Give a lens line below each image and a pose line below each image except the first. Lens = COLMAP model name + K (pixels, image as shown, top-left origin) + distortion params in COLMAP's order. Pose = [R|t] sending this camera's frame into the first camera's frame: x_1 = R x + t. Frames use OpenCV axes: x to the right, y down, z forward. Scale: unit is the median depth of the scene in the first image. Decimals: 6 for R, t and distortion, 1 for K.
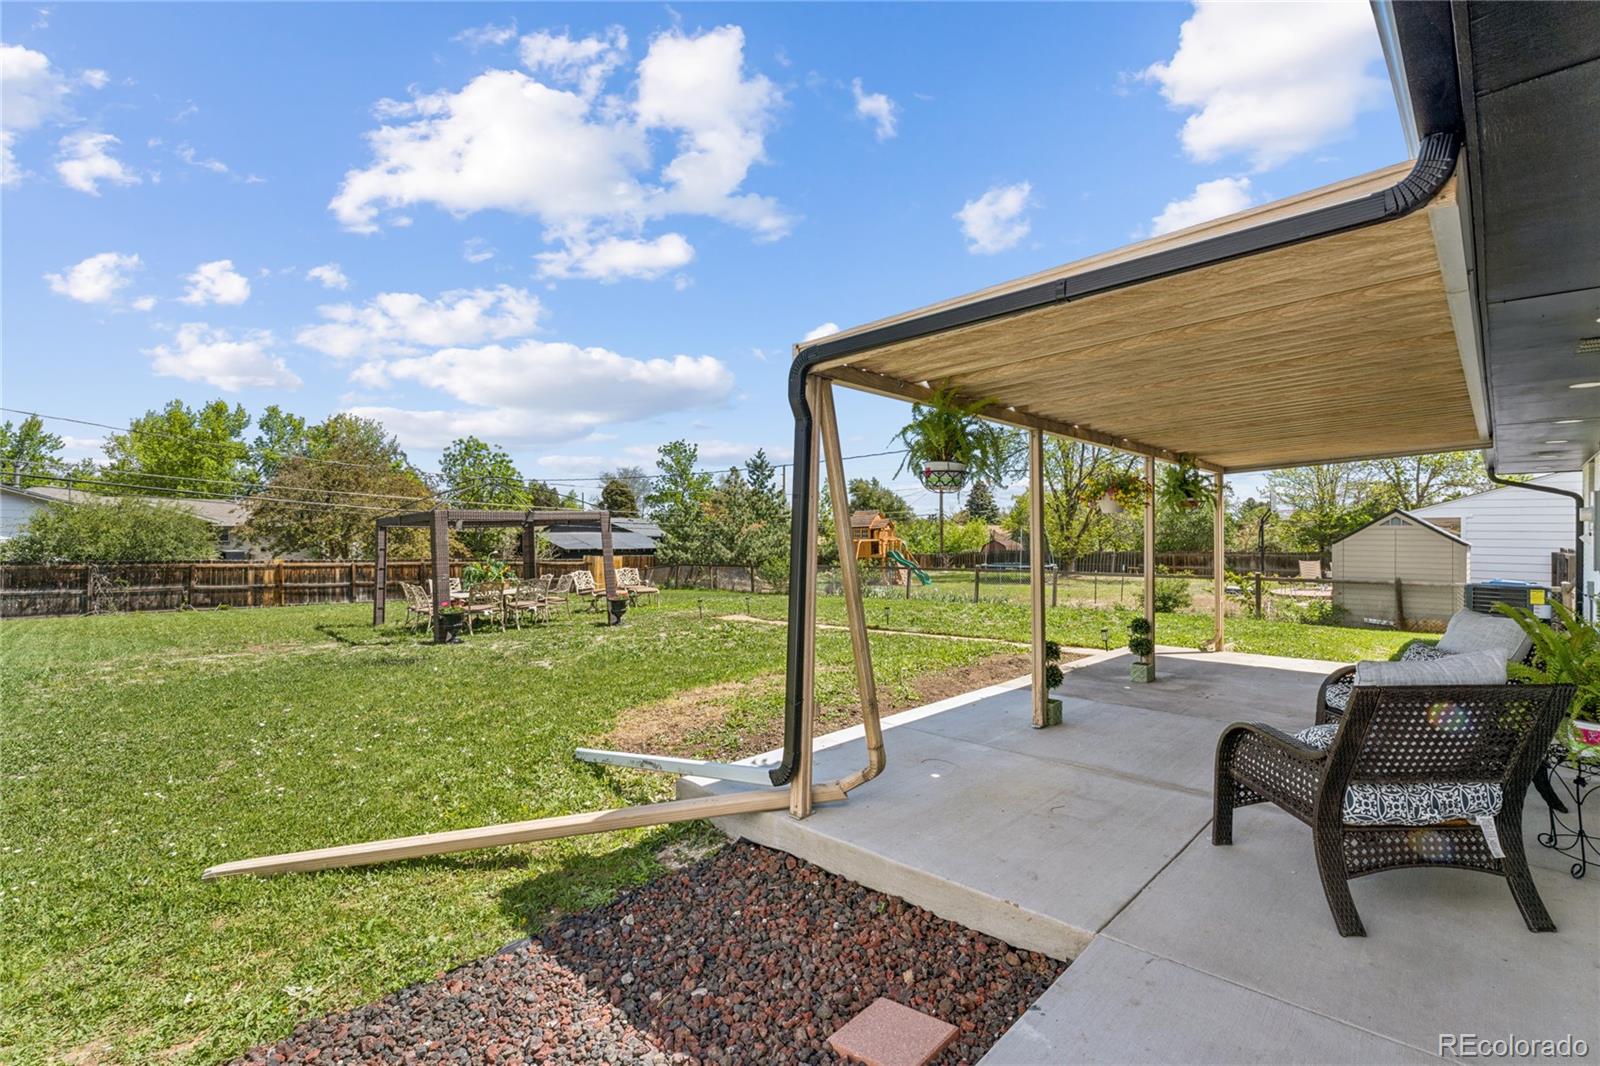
lens RADIAL K [[740.4, 0, 800.0], [0, 740.4, 533.0], [0, 0, 1]] dist [-0.000506, 0.000217]
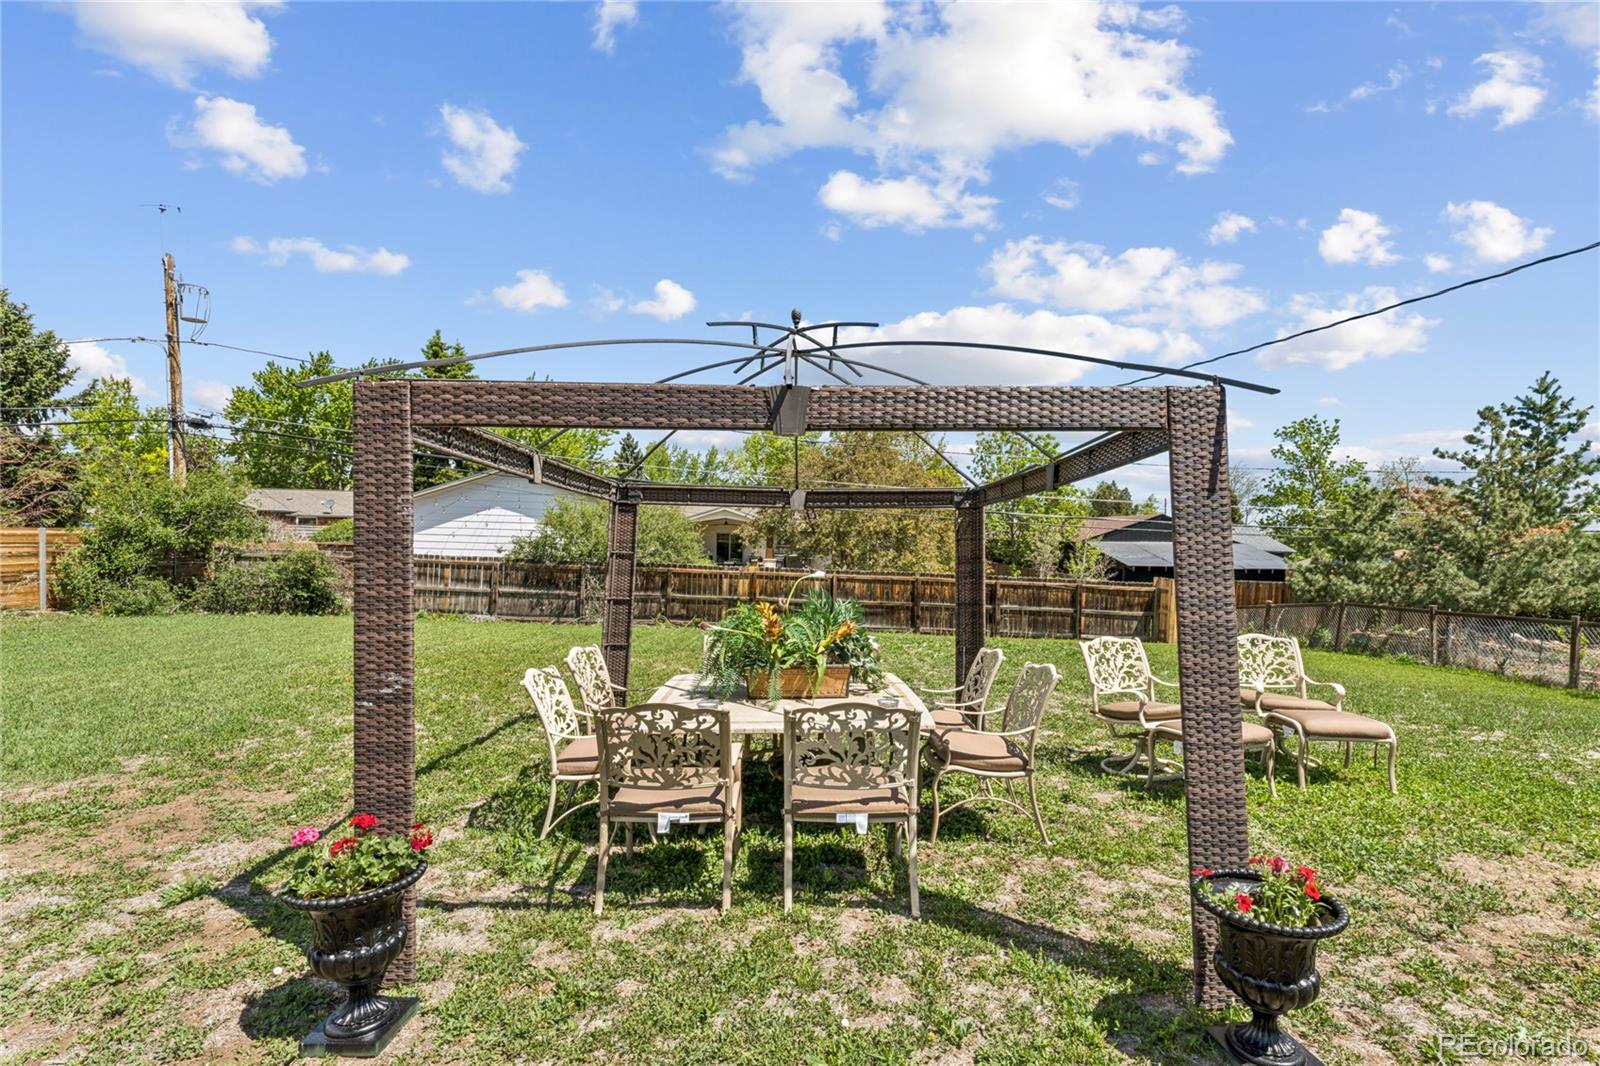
lens RADIAL K [[740.4, 0, 800.0], [0, 740.4, 533.0], [0, 0, 1]] dist [-0.000506, 0.000217]
pose [[0.733389, 0.007448, -0.679768, -0.086948], [-0.017810, 0.999807, -0.008261, 0.003387], [0.679576, 0.018166, 0.733380, 0.340986]]
